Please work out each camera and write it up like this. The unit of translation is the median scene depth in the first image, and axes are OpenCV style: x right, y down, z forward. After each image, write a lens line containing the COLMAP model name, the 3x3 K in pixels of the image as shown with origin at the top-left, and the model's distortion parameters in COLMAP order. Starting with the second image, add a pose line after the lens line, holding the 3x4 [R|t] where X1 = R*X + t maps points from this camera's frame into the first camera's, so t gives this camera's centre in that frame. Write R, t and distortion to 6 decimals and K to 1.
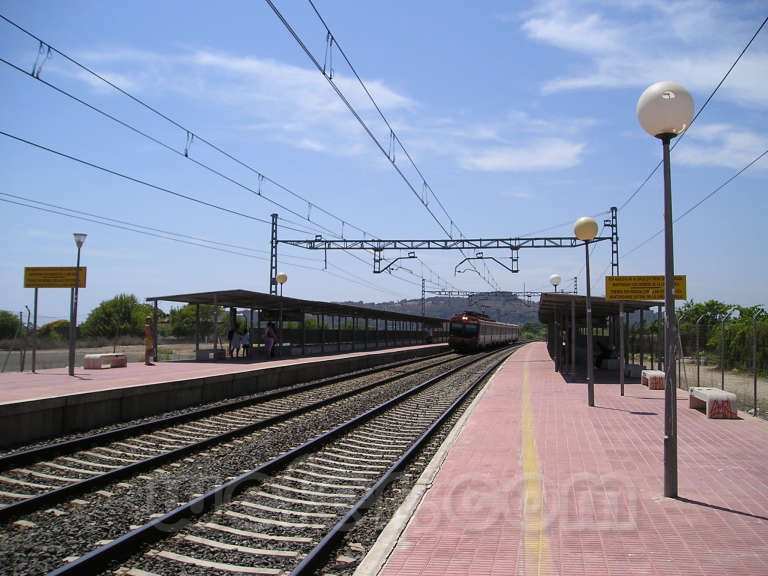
lens RADIAL K [[795.3, 0, 384.0], [0, 795.3, 288.0], [0, 0, 1]] dist [-0.139959, 0.132485]
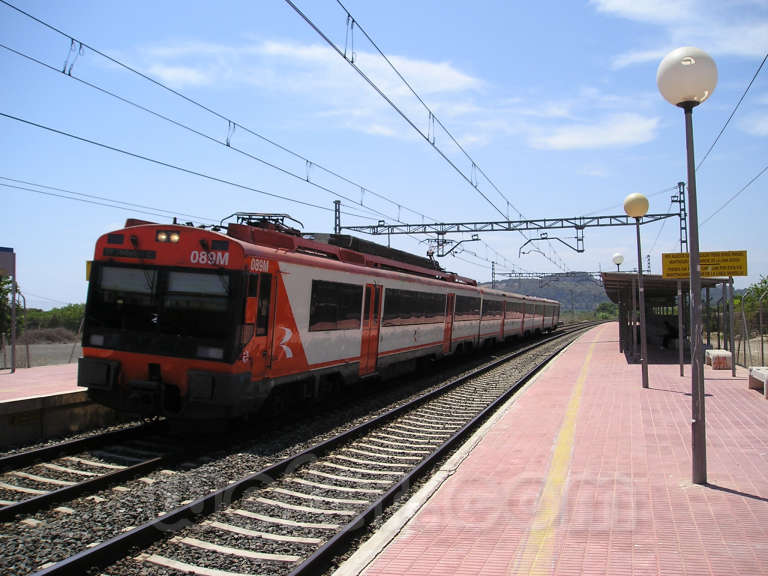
lens RADIAL K [[795.3, 0, 384.0], [0, 795.3, 288.0], [0, 0, 1]] dist [-0.139959, 0.132485]
pose [[0.995353, -0.024207, -0.093202, 0.034200], [0.026051, 0.999487, 0.018620, 0.000461], [0.092704, -0.020961, 0.995473, 0.009049]]
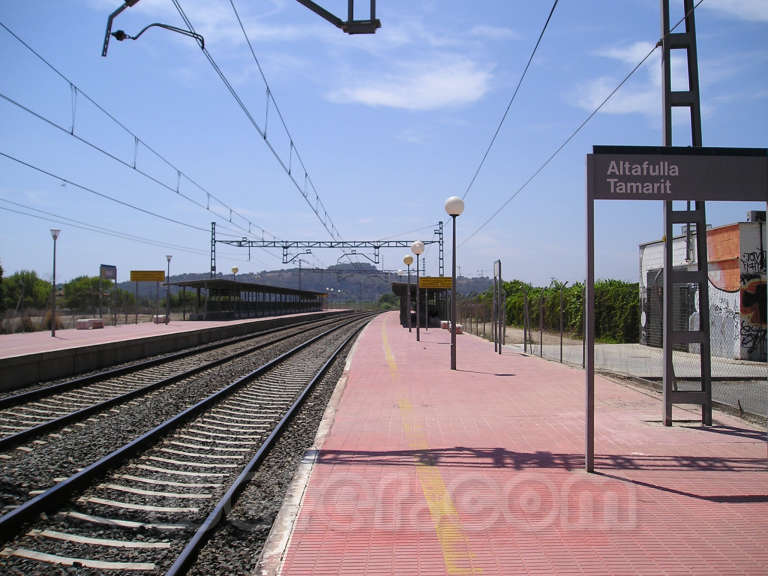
lens RADIAL K [[795.3, 0, 384.0], [0, 795.3, 288.0], [0, 0, 1]] dist [-0.139959, 0.132485]
pose [[0.984418, -0.003157, 0.175815, -0.242406], [-0.003262, 0.999339, 0.036210, -0.074807], [-0.175813, -0.036219, 0.983757, -1.367868]]
